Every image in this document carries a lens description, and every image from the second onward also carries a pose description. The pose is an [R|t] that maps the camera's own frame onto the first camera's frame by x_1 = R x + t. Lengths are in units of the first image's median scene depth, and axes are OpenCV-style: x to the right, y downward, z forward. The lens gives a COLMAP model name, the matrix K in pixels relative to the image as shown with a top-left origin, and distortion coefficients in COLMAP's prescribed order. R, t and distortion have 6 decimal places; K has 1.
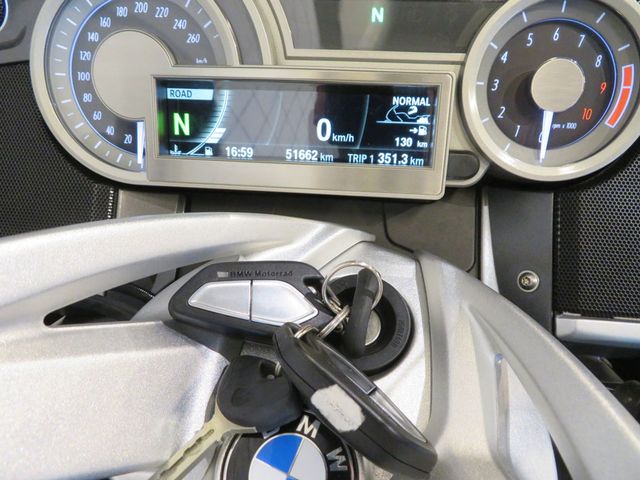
lens RADIAL K [[461.2, 0, 321.3], [0, 461.2, 239.4], [0, 0, 1]] dist [-0.010202, 0.007173]
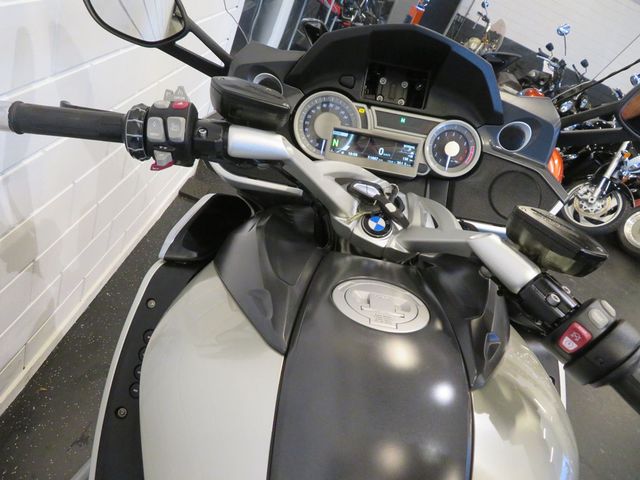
lens RADIAL K [[461.2, 0, 319.0], [0, 461.2, 240.3], [0, 0, 1]] dist [-0.010202, 0.007173]
pose [[0.987015, 0.137104, 0.083686, -0.621586], [-0.130316, 0.988090, -0.081824, 0.706923], [-0.093908, 0.069856, 0.993127, -2.142665]]
